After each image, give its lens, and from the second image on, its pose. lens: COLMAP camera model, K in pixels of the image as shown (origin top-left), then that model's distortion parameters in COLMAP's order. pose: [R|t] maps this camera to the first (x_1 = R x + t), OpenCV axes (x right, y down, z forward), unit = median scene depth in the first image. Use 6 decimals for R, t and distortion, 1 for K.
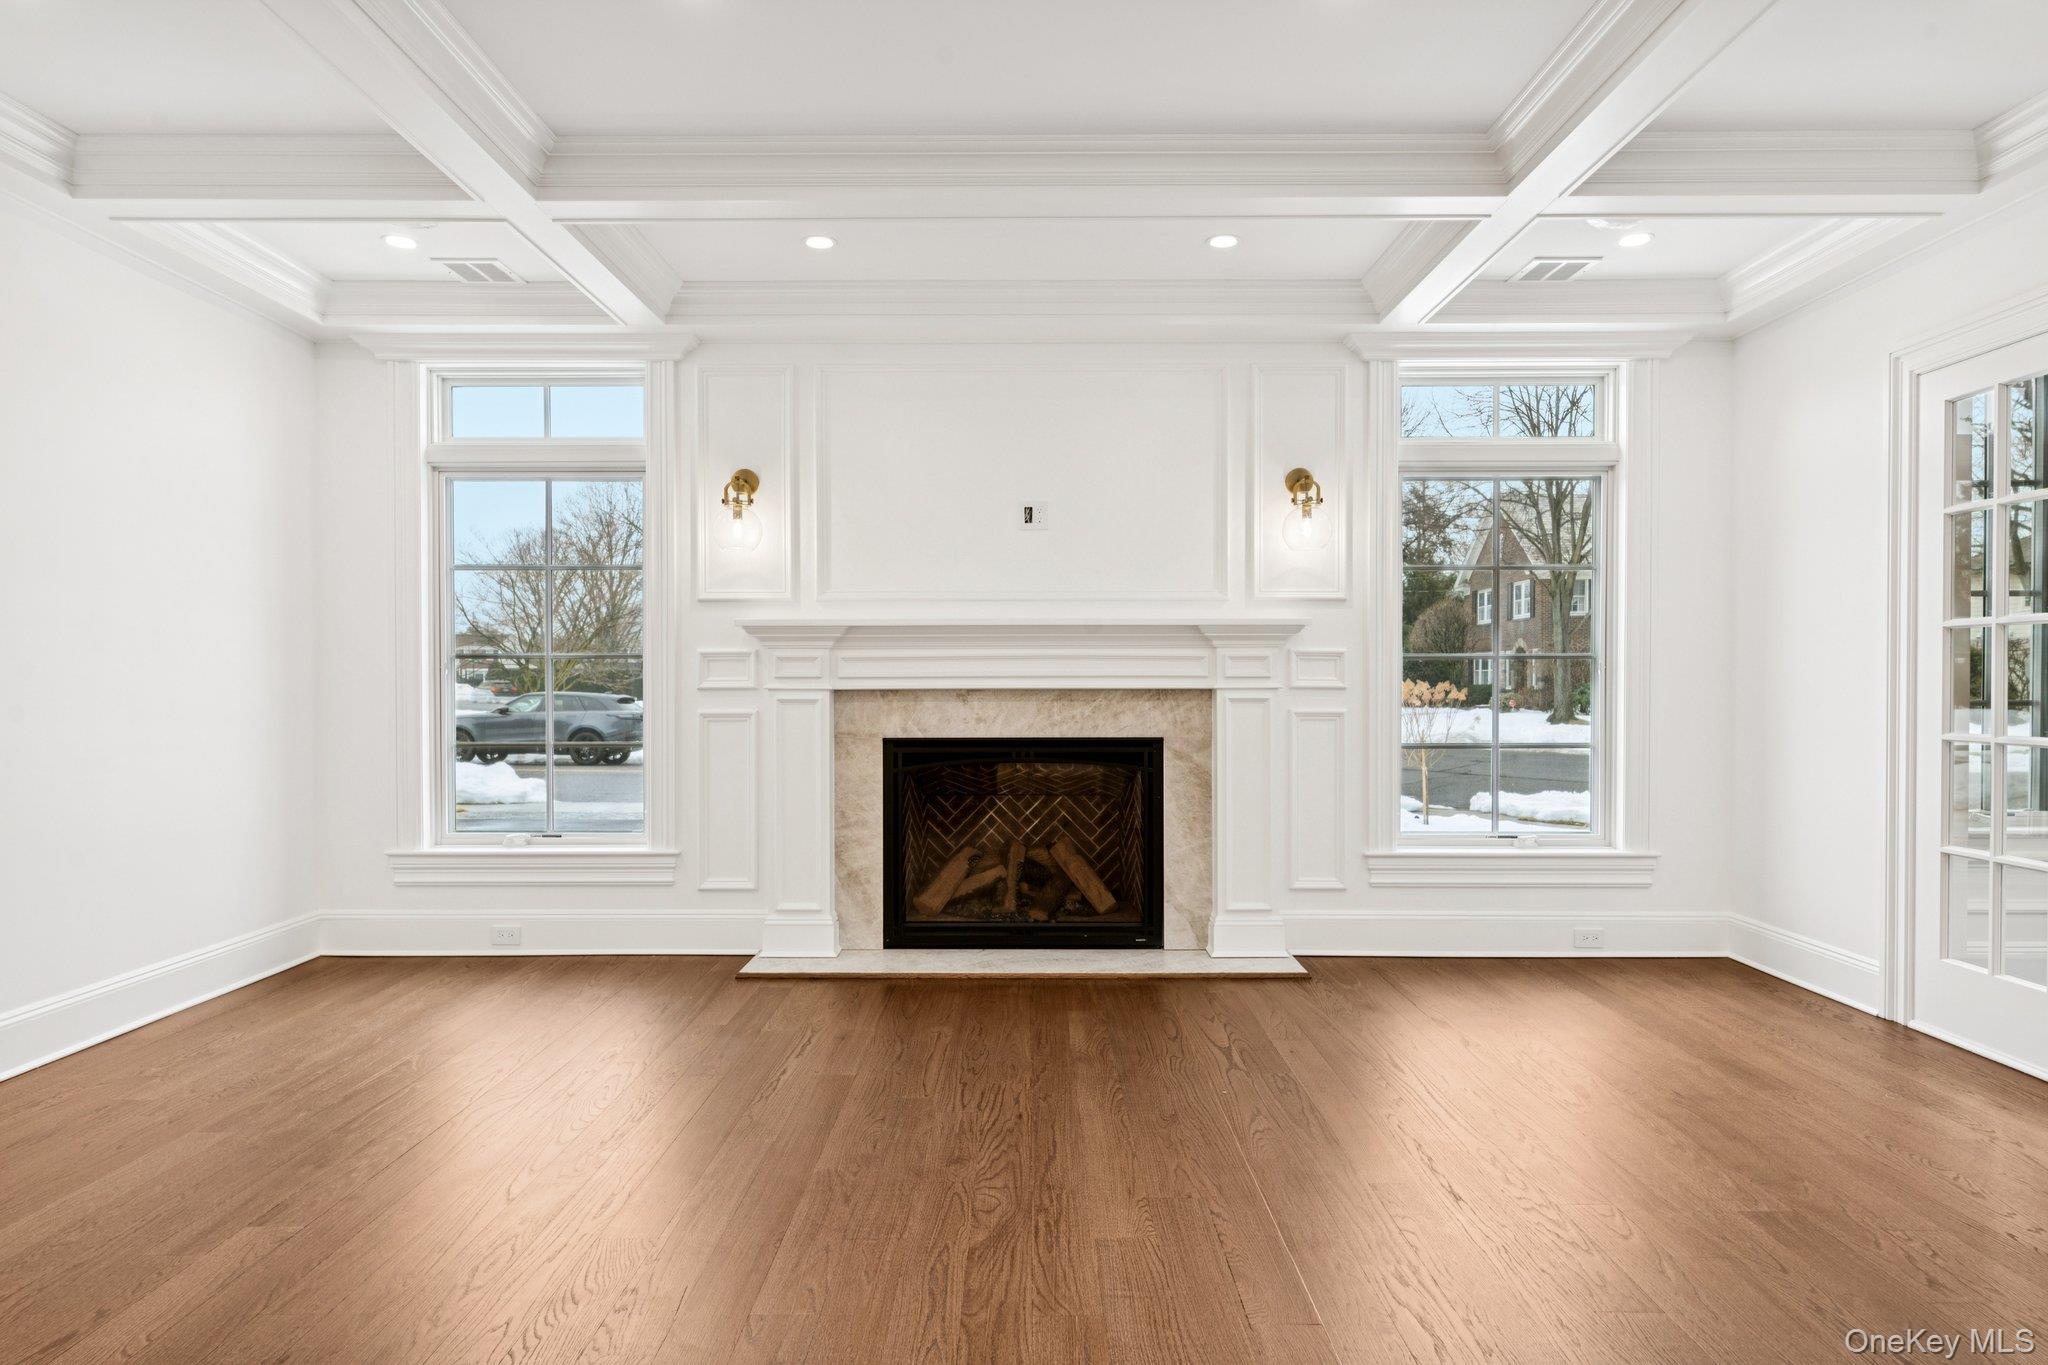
lens RADIAL K [[1194.6, 0, 1011.6], [0, 1194.6, 699.7], [0, 0, 1]] dist [0.007542, 0.000213]
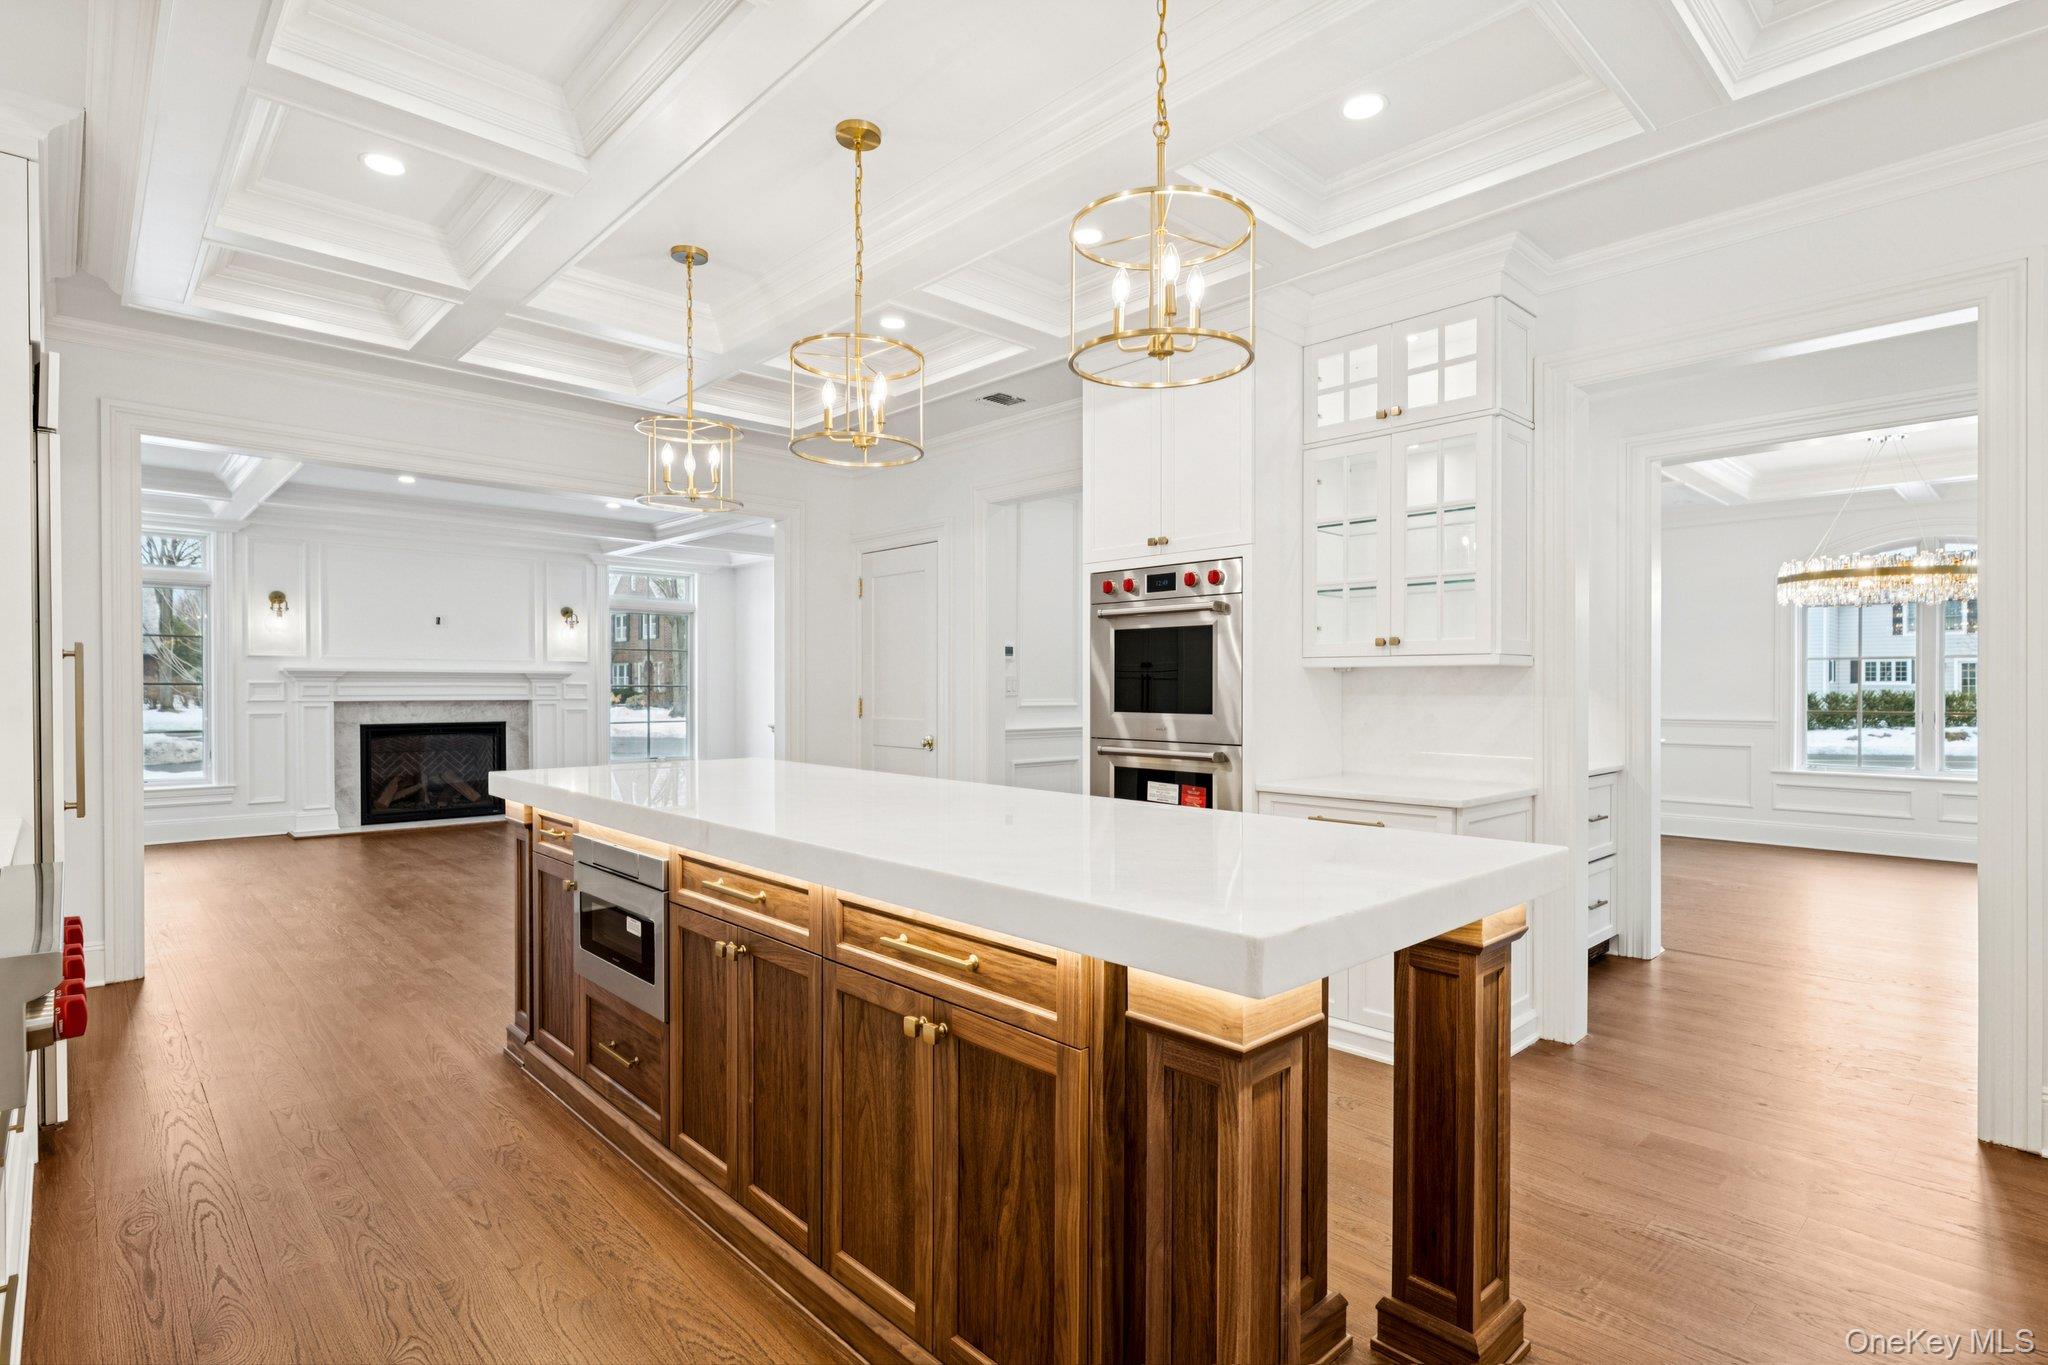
lens RADIAL K [[1004.8, 0, 1021.5], [0, 1004.8, 696.7], [0, 0, 1]] dist [0.005037, -0.000364]
pose [[0.725613, -0.002637, 0.688098, -0.479735], [0.004223, 0.999991, -0.000621, -0.010763], [-0.688090, 0.003356, 0.725617, -1.072063]]
